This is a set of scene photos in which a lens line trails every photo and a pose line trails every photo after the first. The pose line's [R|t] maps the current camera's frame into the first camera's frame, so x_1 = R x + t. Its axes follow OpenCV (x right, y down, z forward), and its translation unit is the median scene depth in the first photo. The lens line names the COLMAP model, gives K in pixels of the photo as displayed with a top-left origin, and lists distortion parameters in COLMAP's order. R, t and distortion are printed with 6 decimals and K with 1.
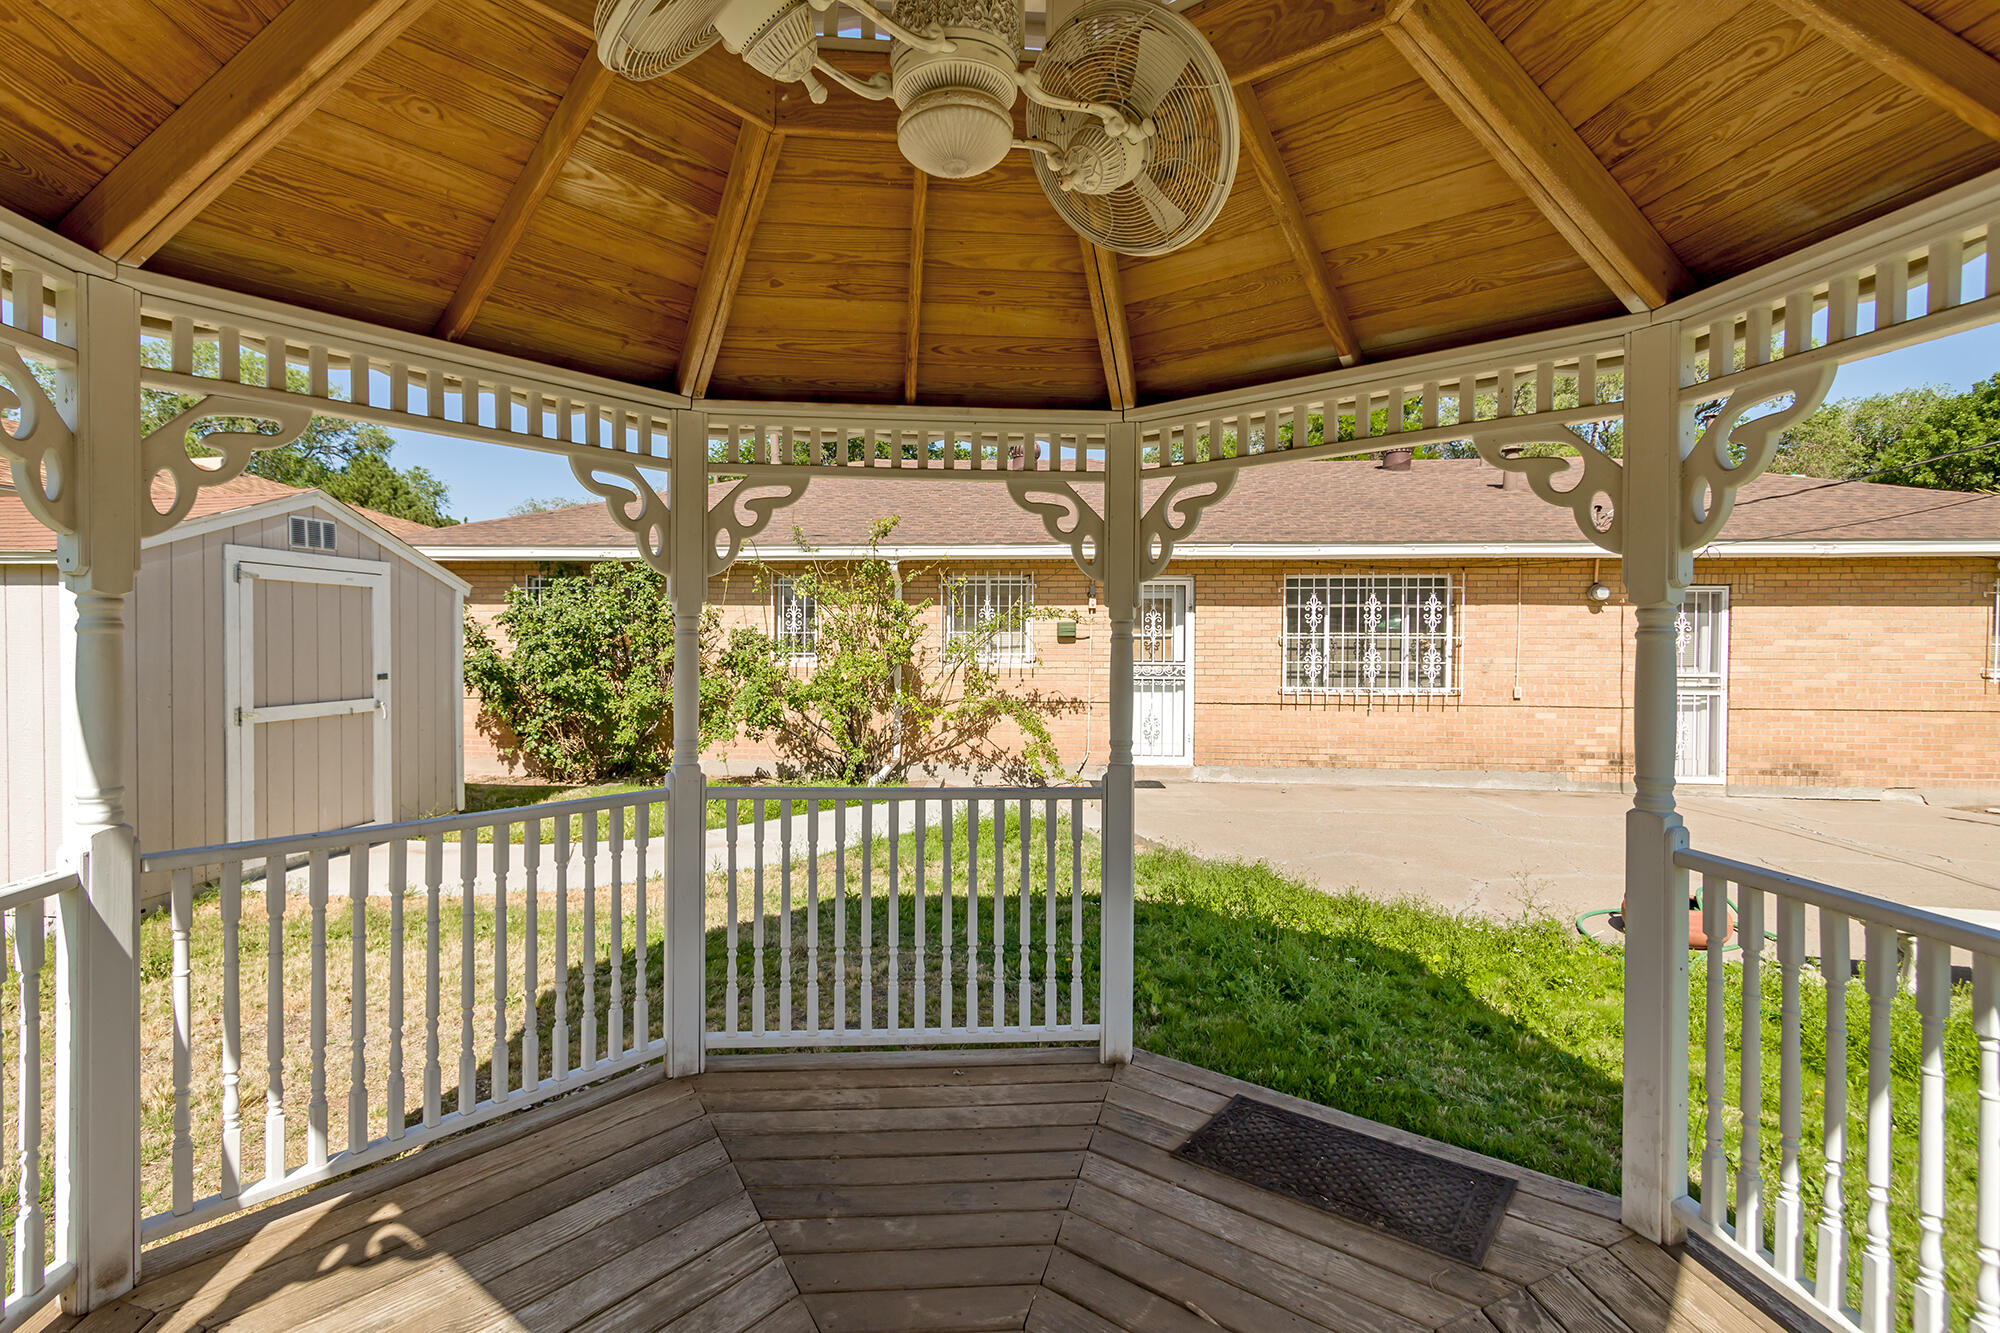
lens RADIAL K [[1028.6, 0, 1000.0], [0, 1028.6, 666.5], [0, 0, 1]] dist [-0.004458, -0.000264]
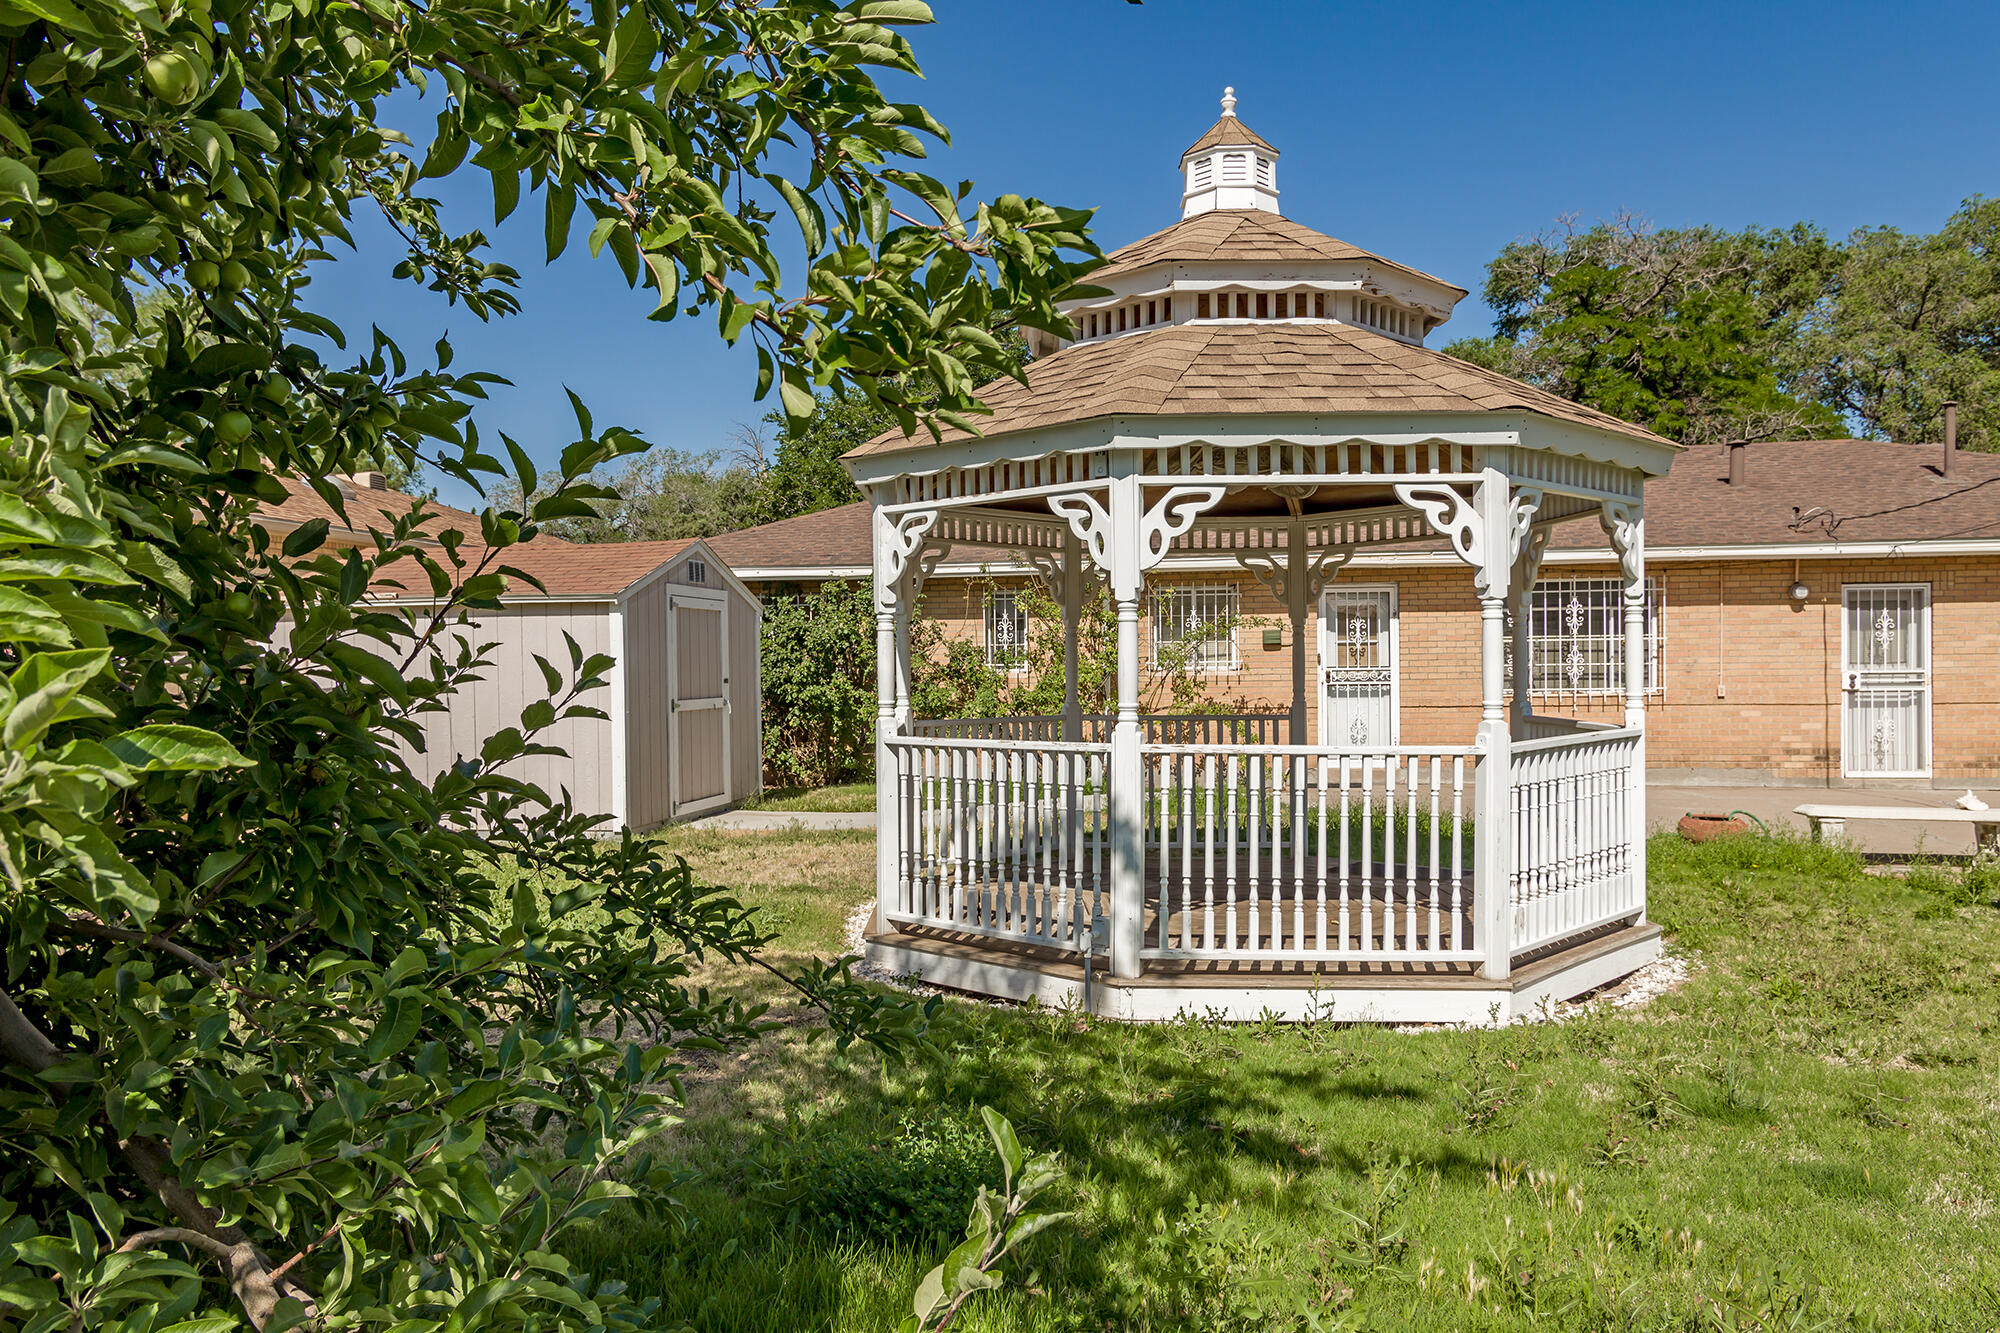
lens RADIAL K [[1517.7, 0, 1000.0], [0, 1517.7, 666.5], [0, 0, 1]] dist [0.005724, 0.003023]
pose [[0.993239, -0.014391, -0.115195, -0.033906], [0.011617, 0.999627, -0.024718, 0.030220], [0.115508, 0.023213, 0.993035, -0.589169]]
